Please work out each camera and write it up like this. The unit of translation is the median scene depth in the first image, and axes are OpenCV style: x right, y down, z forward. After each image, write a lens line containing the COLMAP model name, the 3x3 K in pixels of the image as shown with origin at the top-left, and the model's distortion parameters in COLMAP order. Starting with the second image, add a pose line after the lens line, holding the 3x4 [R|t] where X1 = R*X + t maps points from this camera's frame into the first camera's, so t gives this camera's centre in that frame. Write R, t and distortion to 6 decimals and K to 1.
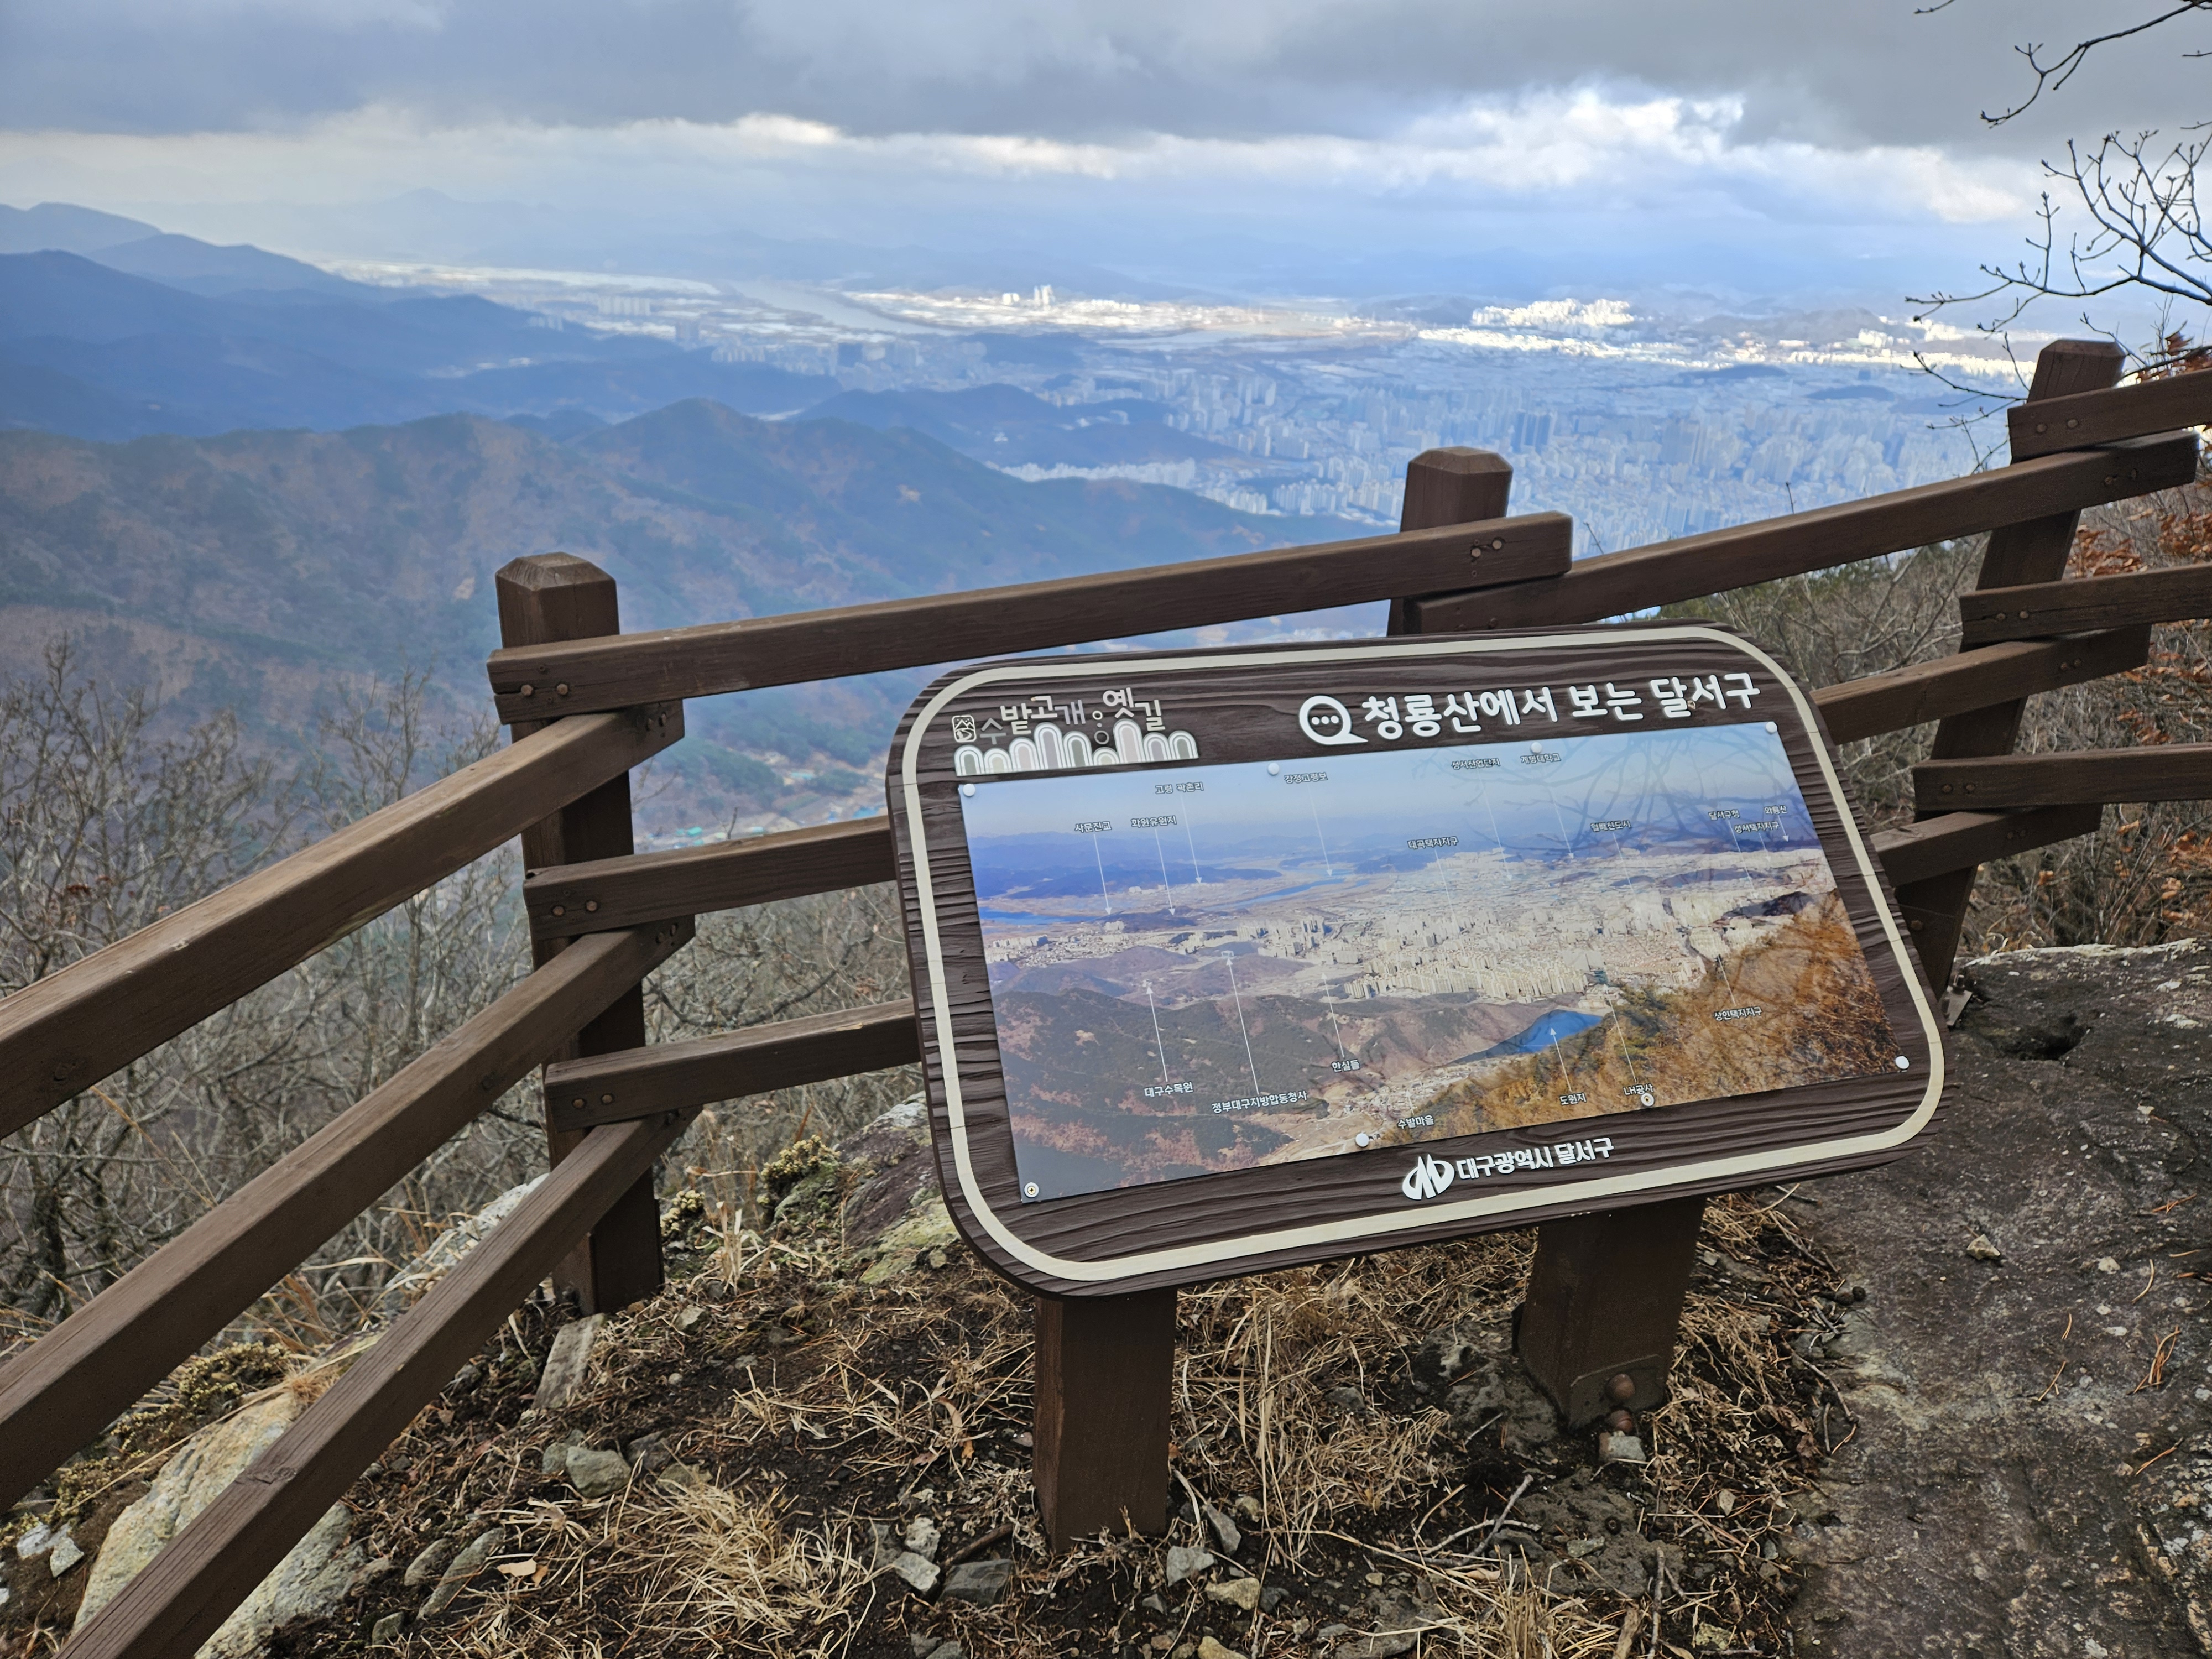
lens RADIAL K [[1511.1, 0, 1108.1], [0, 1511.1, 825.8], [0, 0, 1]] dist [0.064717, -0.081218]
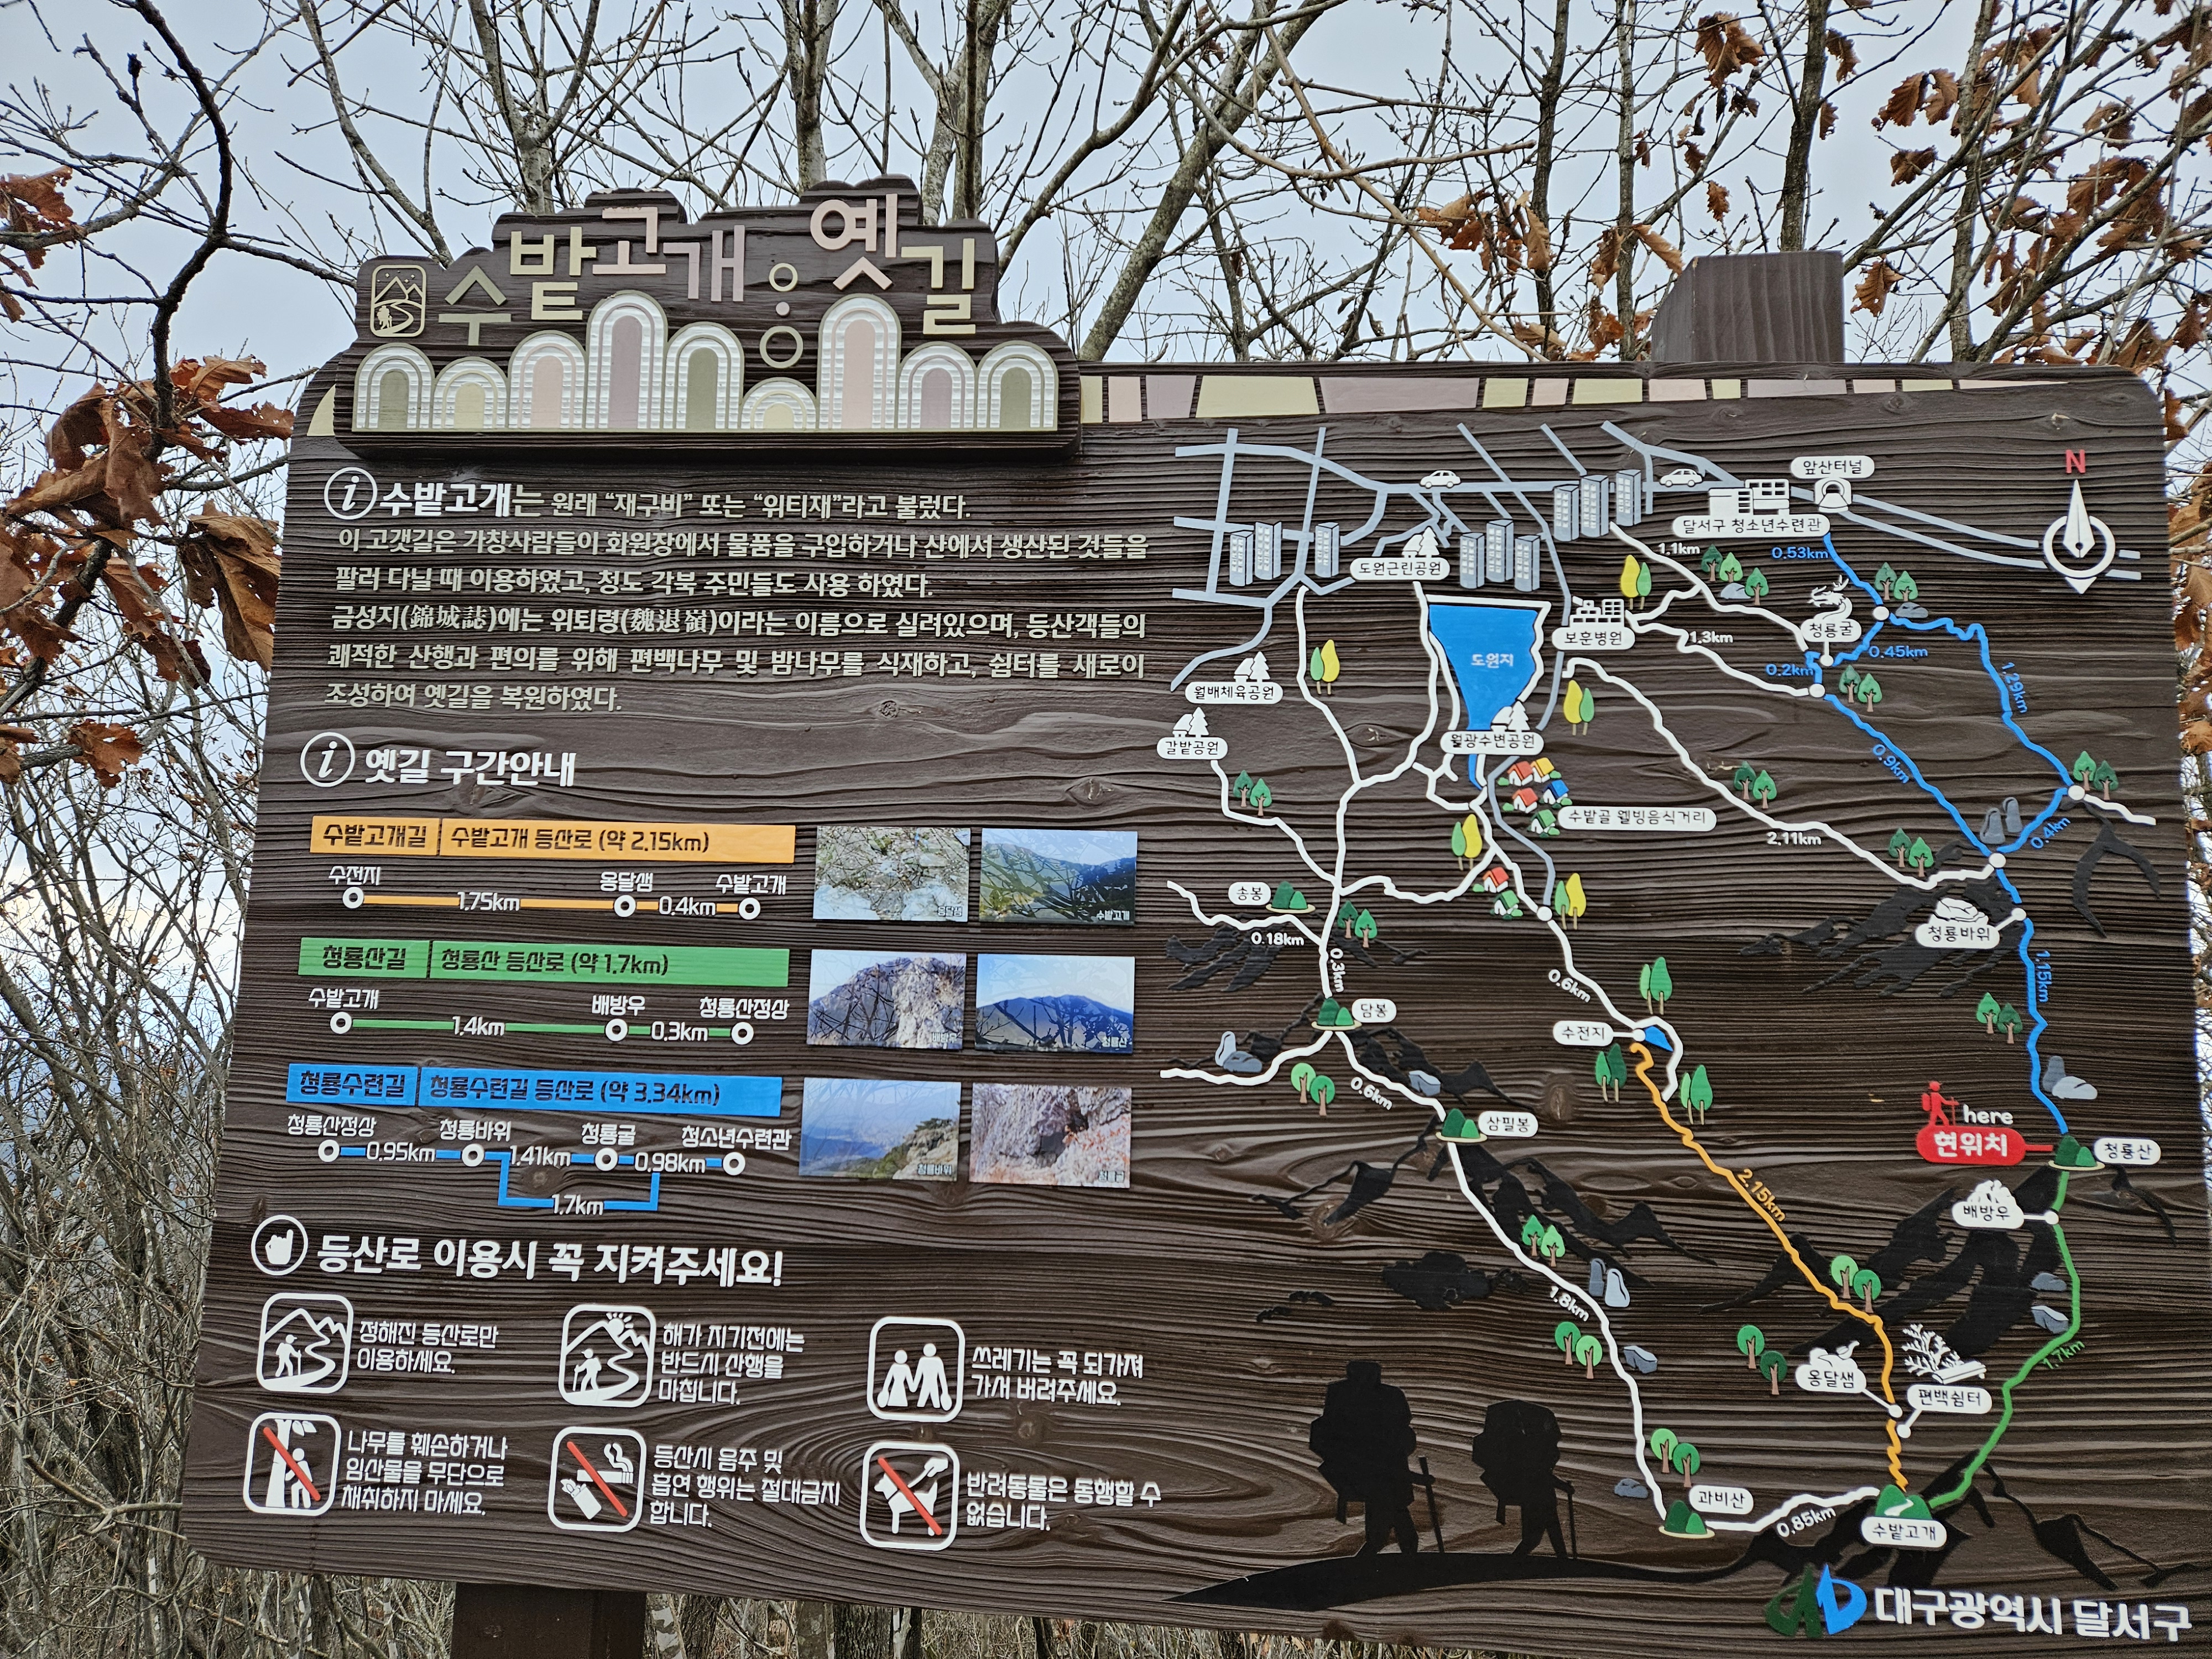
lens RADIAL K [[1511.1, 0, 1108.1], [0, 1511.1, 825.8], [0, 0, 1]] dist [0.064717, -0.081218]
pose [[0.952064, 0.138130, -0.272936, 0.195347], [-0.156226, 0.986668, -0.045610, 0.050490], [0.262997, 0.086063, 0.960951, 0.920039]]
